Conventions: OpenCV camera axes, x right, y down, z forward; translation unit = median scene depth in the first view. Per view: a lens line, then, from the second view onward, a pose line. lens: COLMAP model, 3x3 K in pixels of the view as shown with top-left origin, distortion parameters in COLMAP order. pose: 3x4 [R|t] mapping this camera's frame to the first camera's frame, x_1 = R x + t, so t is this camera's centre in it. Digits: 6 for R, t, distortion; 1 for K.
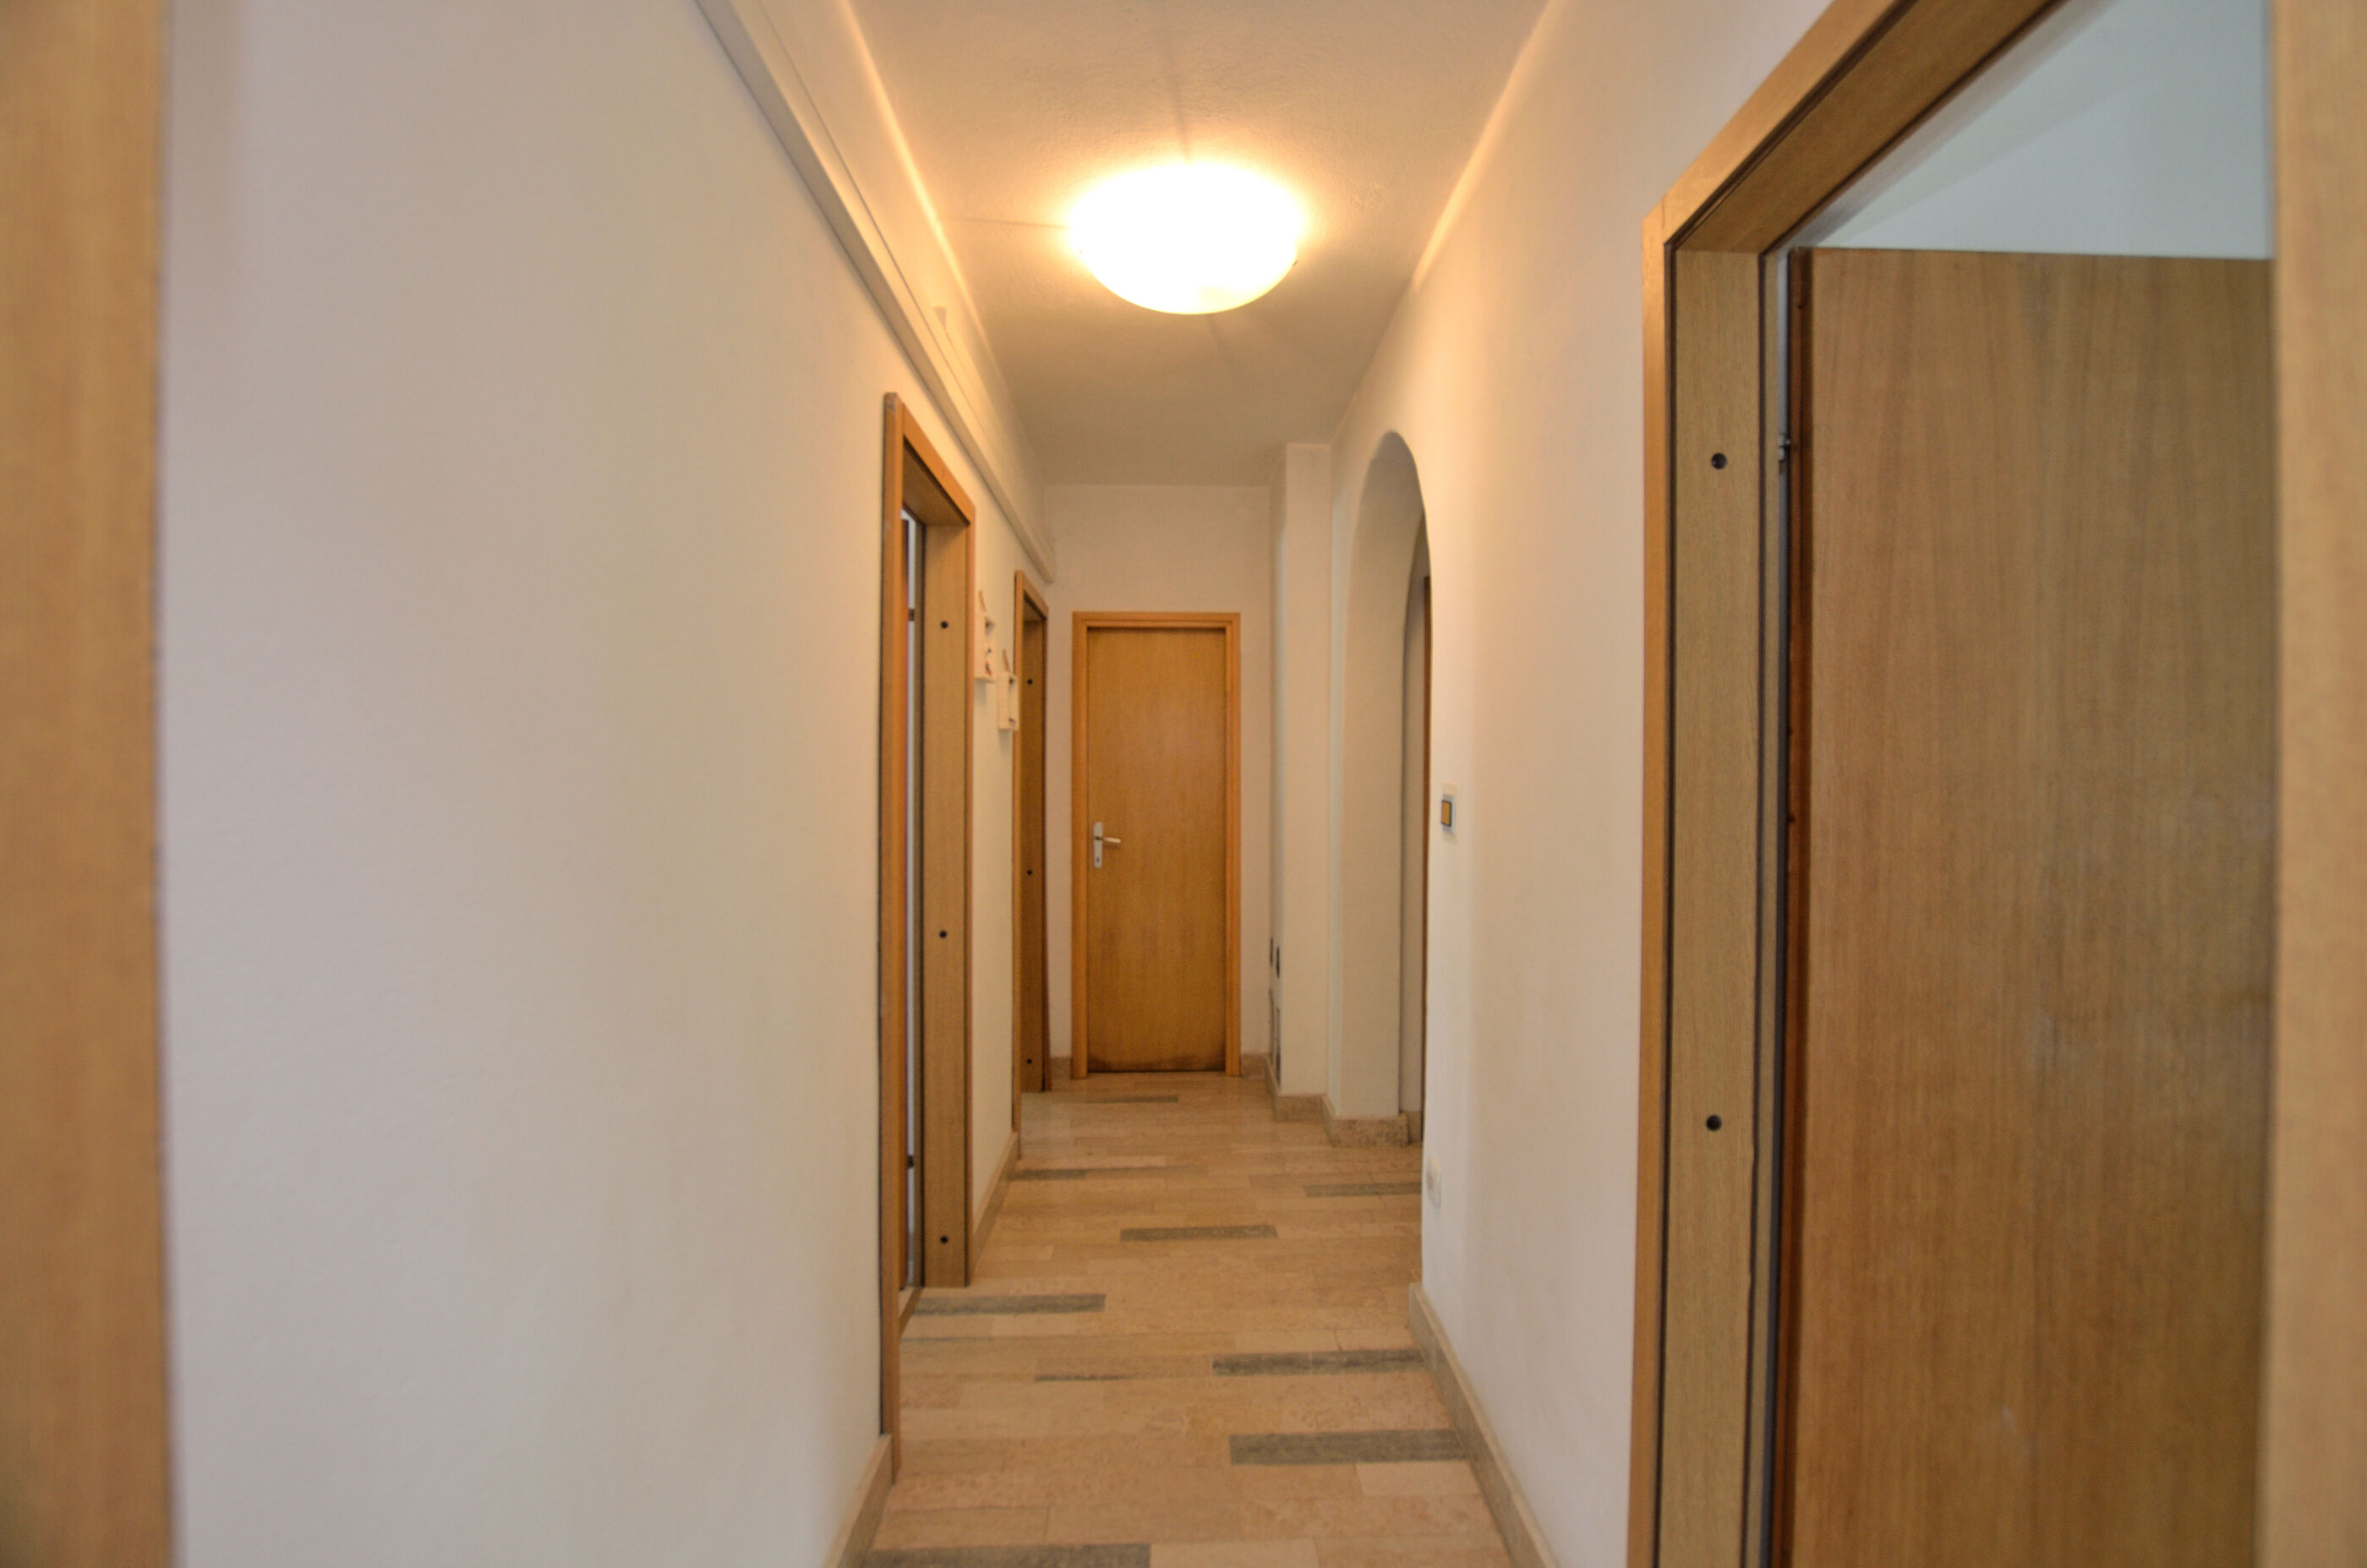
lens RADIAL K [[1042.9, 0, 1202.5], [0, 1042.9, 777.0], [0, 0, 1]] dist [-0.028512, 0.000013]
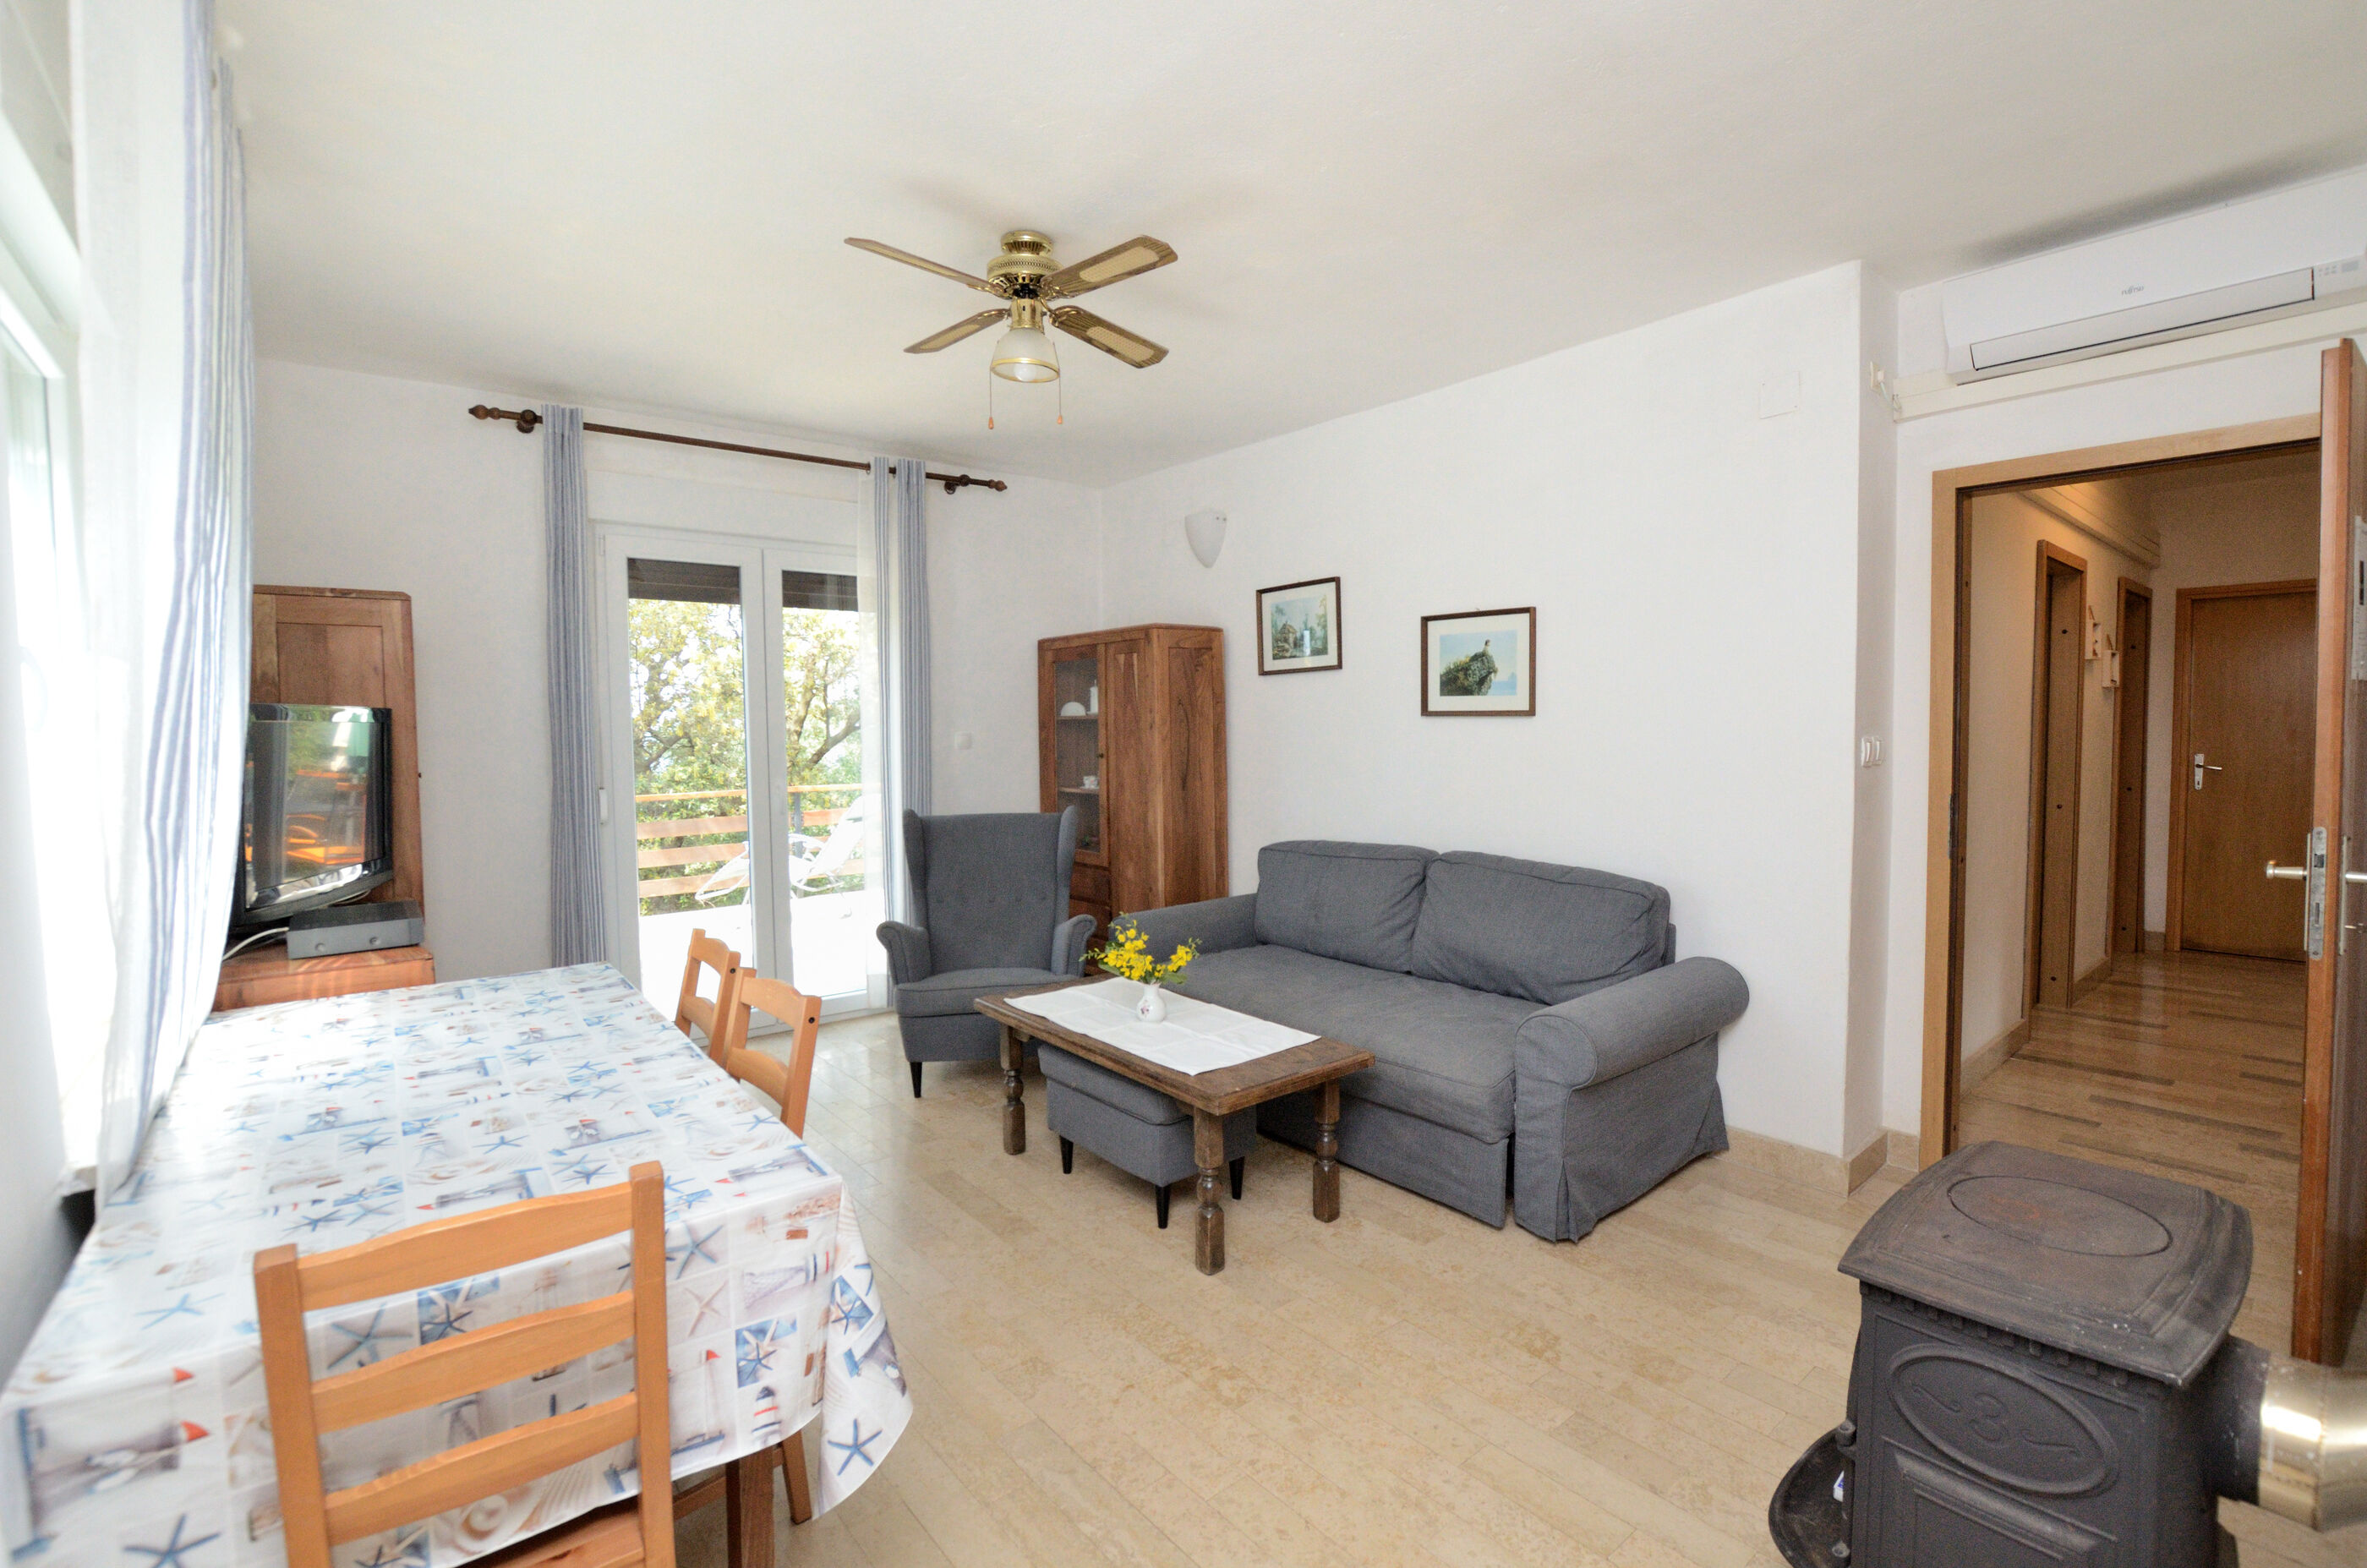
lens RADIAL K [[1042.9, 0, 1202.5], [0, 1042.9, 777.0], [0, 0, 1]] dist [-0.028512, 0.000013]
pose [[0.609047, 0.029733, -0.792577, 0.145404], [0.009080, 0.998970, 0.044454, 0.006625], [0.793082, -0.034271, 0.608150, -0.738149]]
